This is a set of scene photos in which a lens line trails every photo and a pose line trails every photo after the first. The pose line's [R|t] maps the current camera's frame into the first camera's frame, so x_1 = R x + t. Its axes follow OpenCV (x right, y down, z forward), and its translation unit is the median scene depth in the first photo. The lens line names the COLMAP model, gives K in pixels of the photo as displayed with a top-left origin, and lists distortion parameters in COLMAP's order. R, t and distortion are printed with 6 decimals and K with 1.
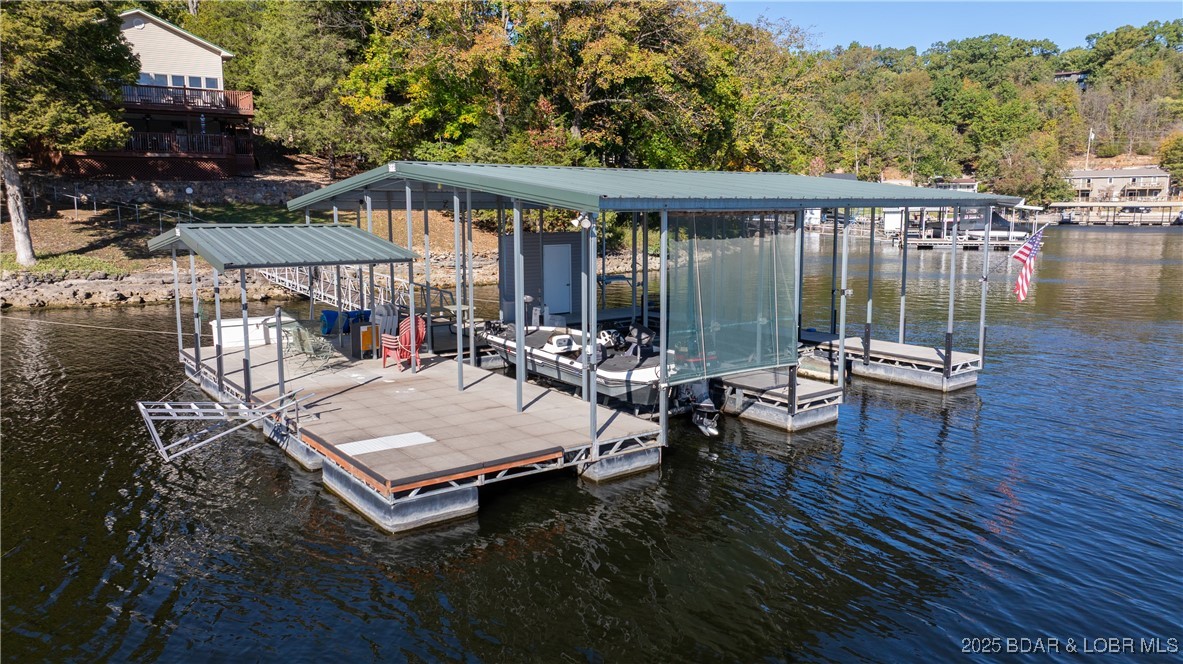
lens RADIAL K [[840.2, 0, 591.5], [0, 840.2, 332.0], [0, 0, 1]] dist [-0.031068, -0.000931]
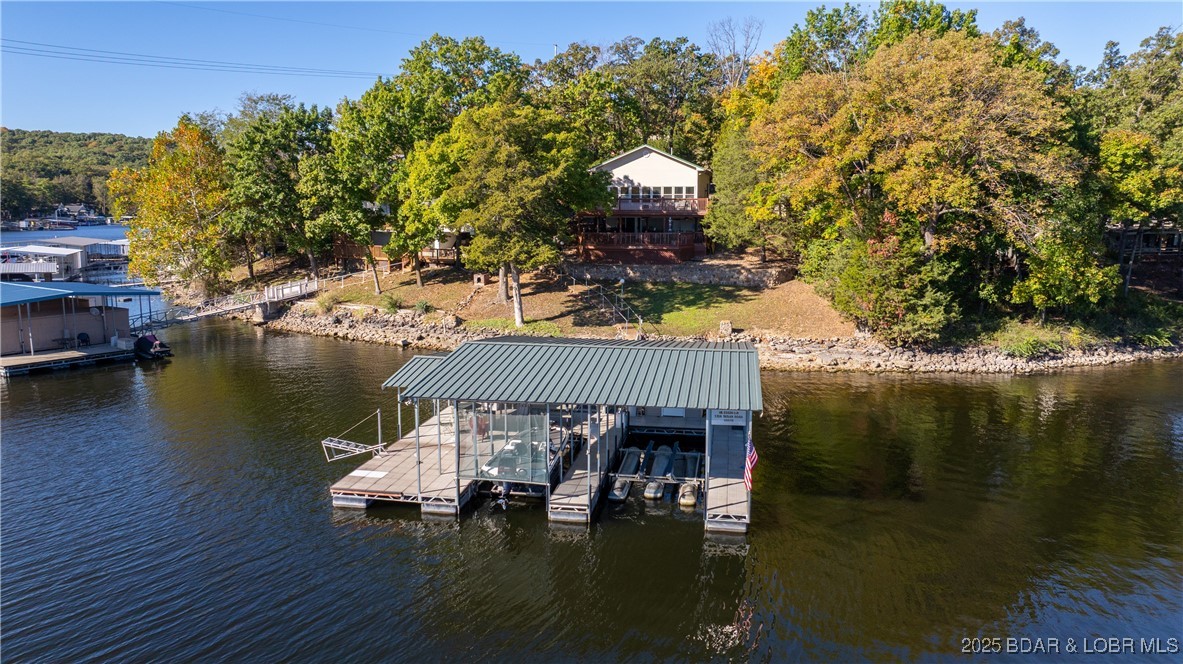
lens RADIAL K [[840.2, 0, 591.5], [0, 840.2, 332.0], [0, 0, 1]] dist [-0.031068, -0.000931]
pose [[0.670232, 0.112711, -0.733543, 0.536086], [-0.106983, 0.992750, 0.054790, -0.134705], [0.734400, 0.041755, 0.677431, -0.068183]]
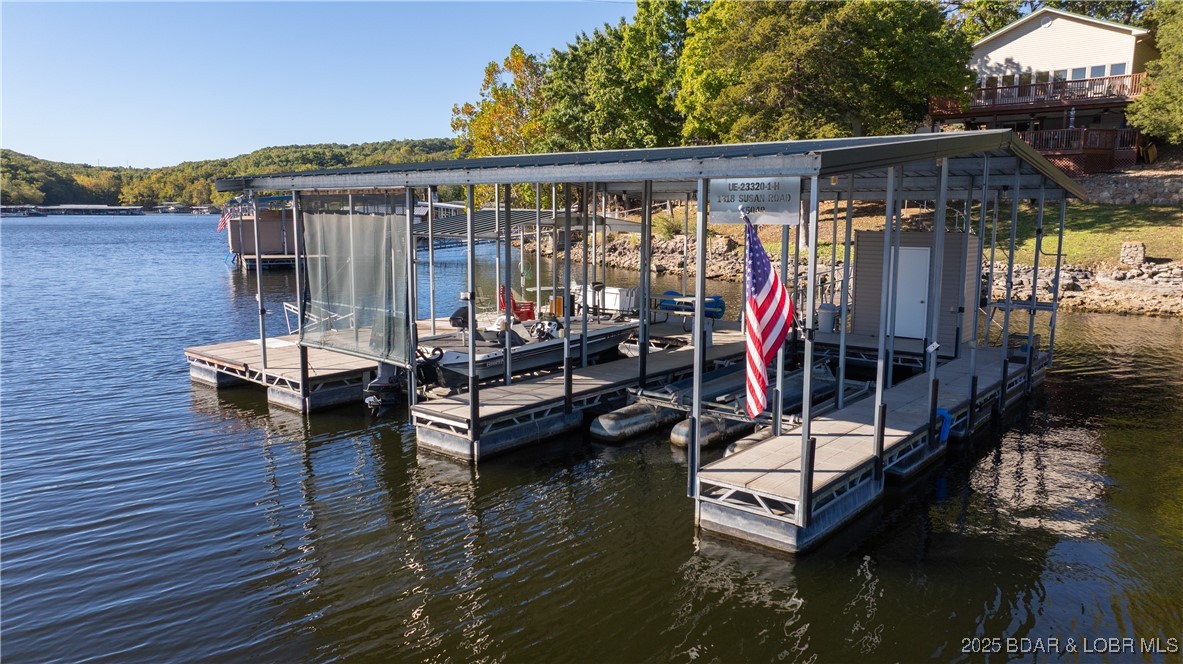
lens RADIAL K [[836.0, 0, 591.5], [0, 836.0, 332.0], [0, 0, 1]] dist [-0.086415, 0.128564]
pose [[0.201692, 0.142315, -0.969055, 0.370126], [-0.142213, 0.983158, 0.114787, -0.043996], [0.969070, 0.114660, 0.218534, 0.309463]]
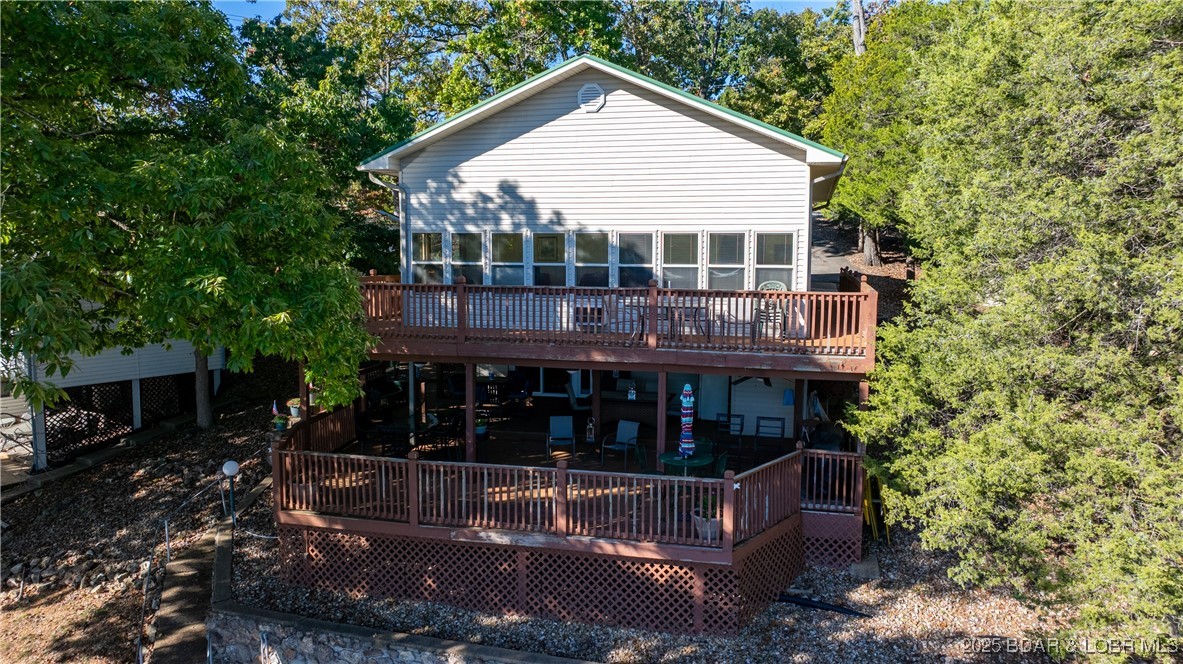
lens RADIAL K [[836.0, 0, 591.5], [0, 836.0, 332.0], [0, 0, 1]] dist [-0.086415, 0.128564]
pose [[0.647555, 0.080200, -0.757786, -0.280724], [-0.121320, 0.992612, 0.001381, -0.283793], [0.752299, 0.091040, 0.652502, 0.809496]]
